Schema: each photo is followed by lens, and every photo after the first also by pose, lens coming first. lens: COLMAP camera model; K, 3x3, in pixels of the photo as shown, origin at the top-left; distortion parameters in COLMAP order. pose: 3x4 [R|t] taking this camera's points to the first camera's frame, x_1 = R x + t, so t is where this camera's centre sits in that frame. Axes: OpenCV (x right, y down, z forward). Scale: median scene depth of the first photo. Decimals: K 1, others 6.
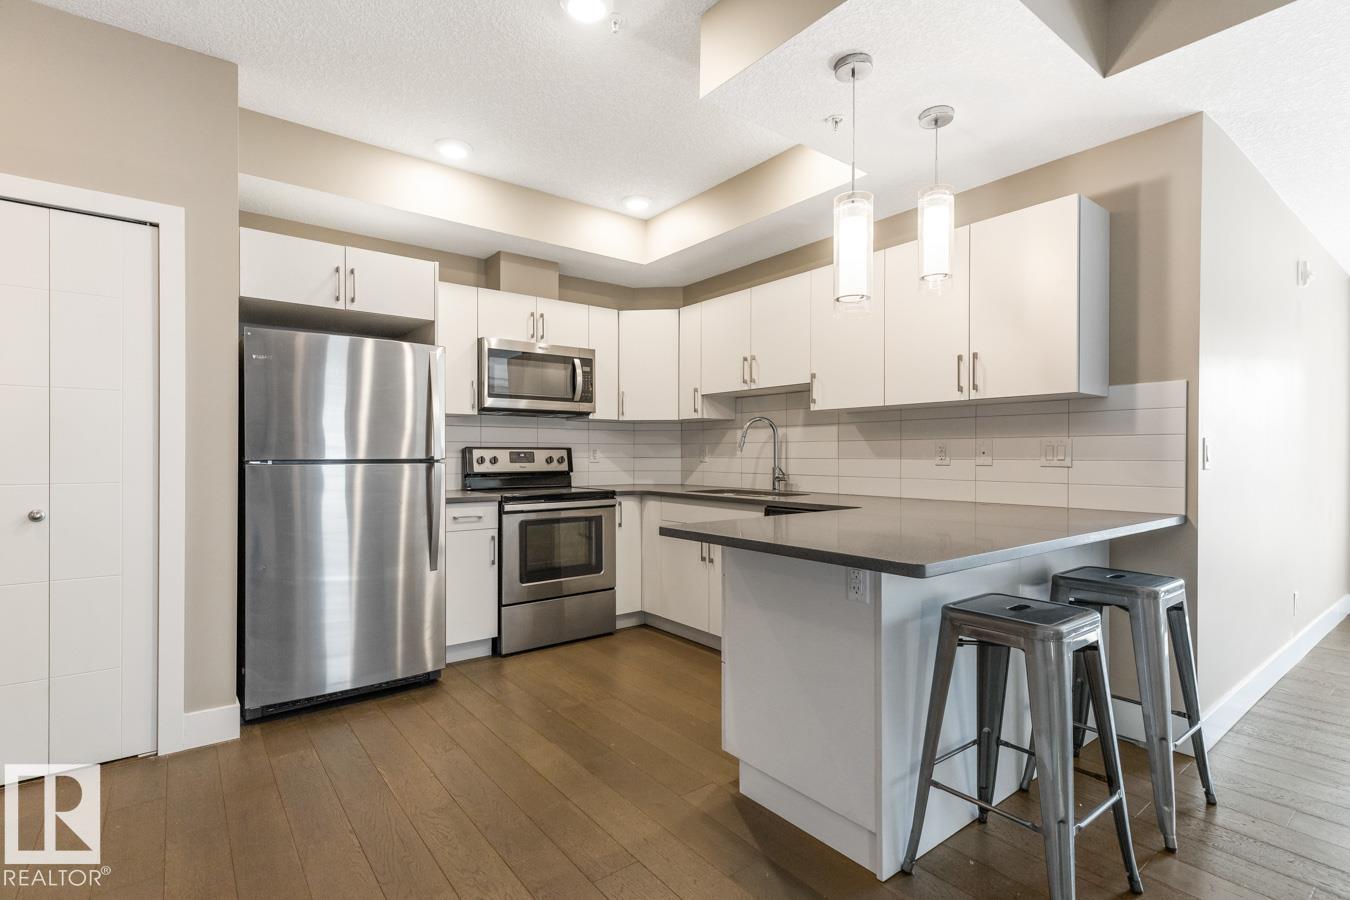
lens RADIAL K [[632.7, 0, 675.6], [0, 632.7, 455.1], [0, 0, 1]] dist [0.008387, 0.000181]
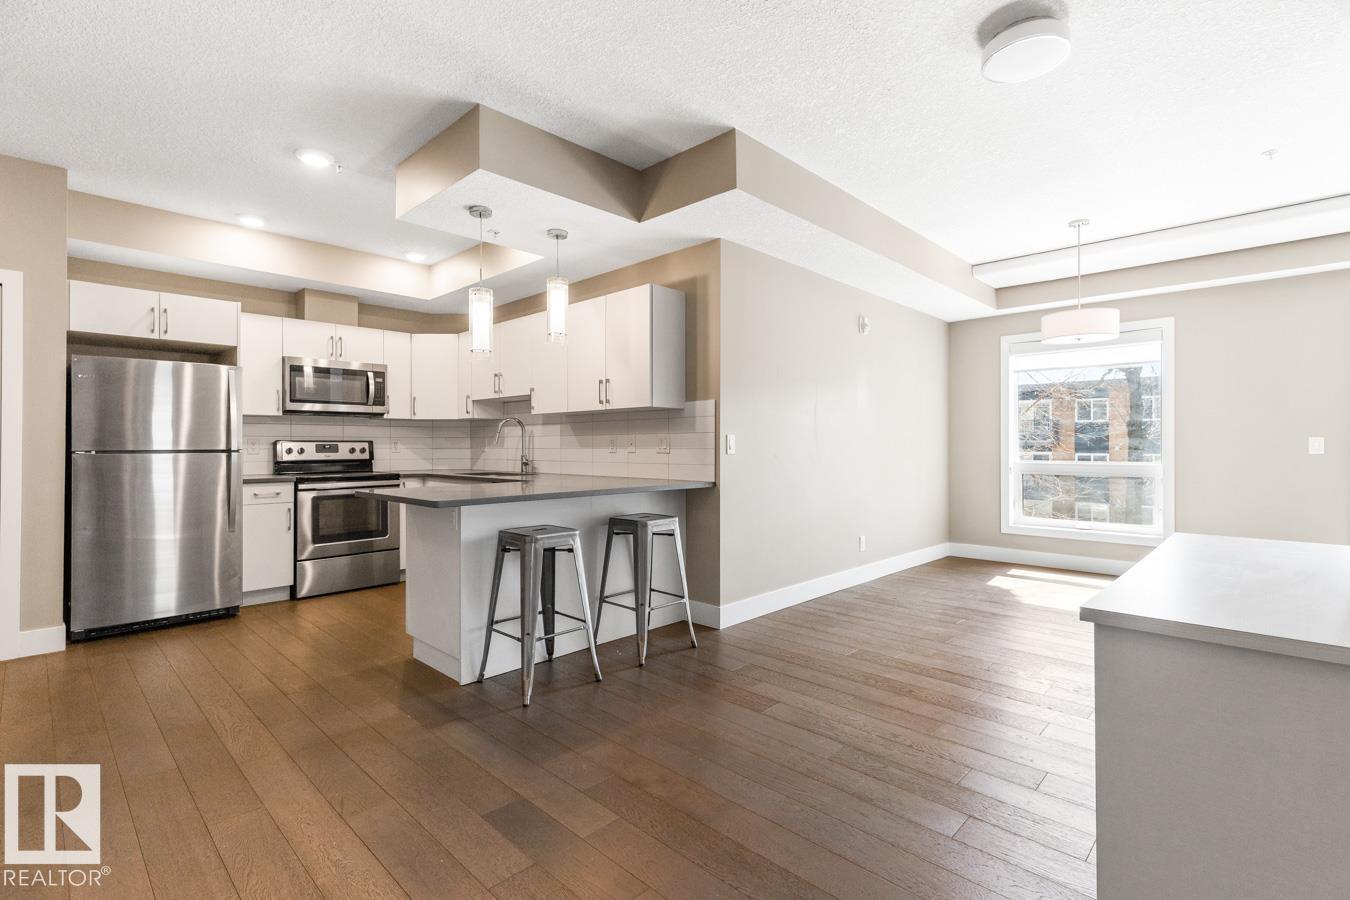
lens RADIAL K [[617.3, 0, 669.8], [0, 617.3, 441.5], [0, 0, 1]] dist [0.002665, 0.000470]
pose [[0.990765, -0.001480, 0.135580, 0.315917], [0.002562, 0.999966, -0.007812, 0.001409], [-0.135564, 0.008088, 0.990736, -0.376557]]
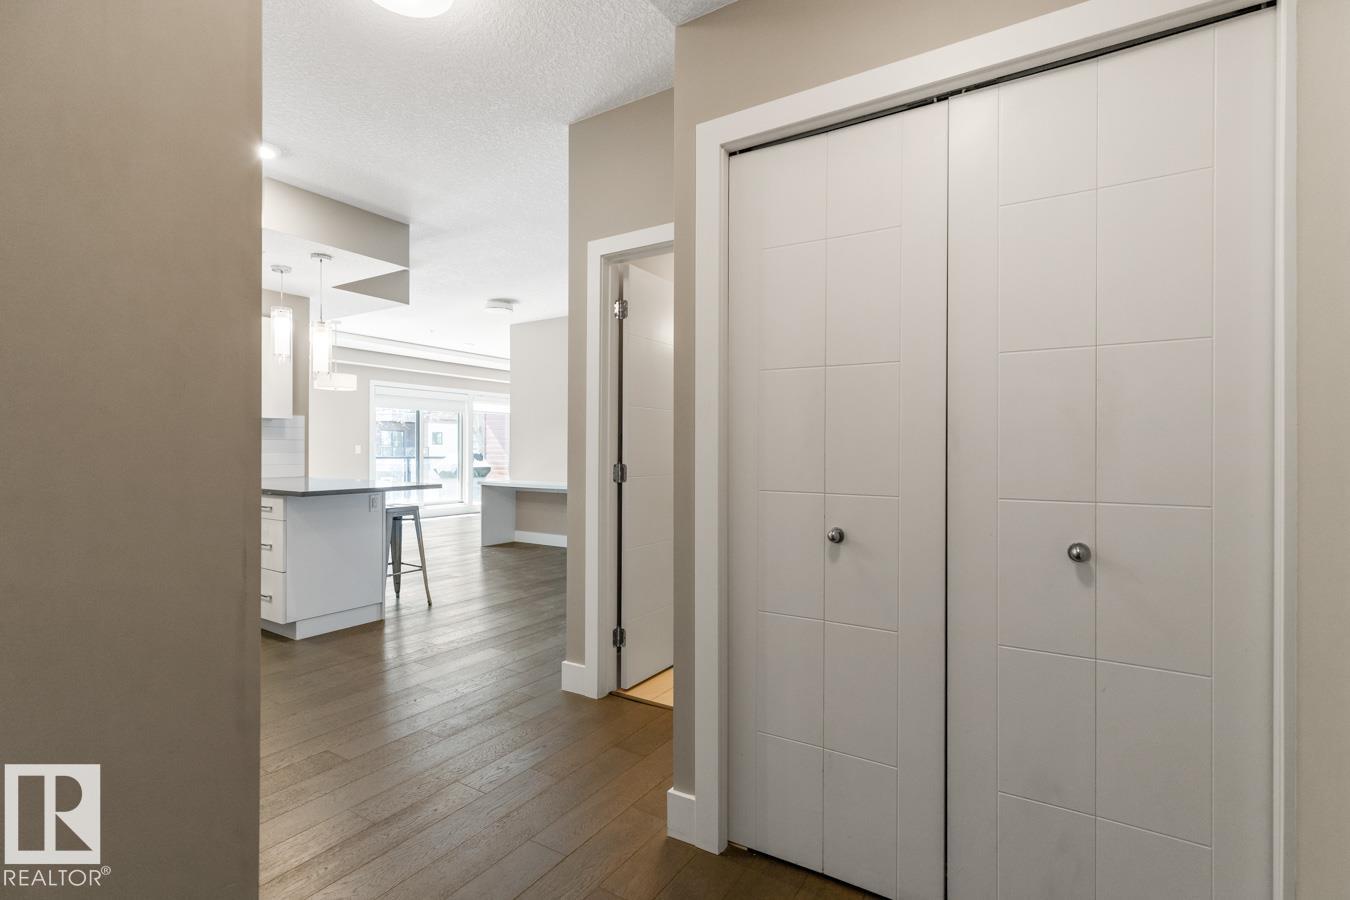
lens RADIAL K [[632.7, 0, 675.6], [0, 632.7, 455.1], [0, 0, 1]] dist [0.008387, 0.000181]
pose [[-0.339559, -0.010645, 0.940525, -1.150663], [-0.004393, 0.999943, 0.009732, -0.005668], [-0.940575, -0.000827, -0.339586, 0.357741]]
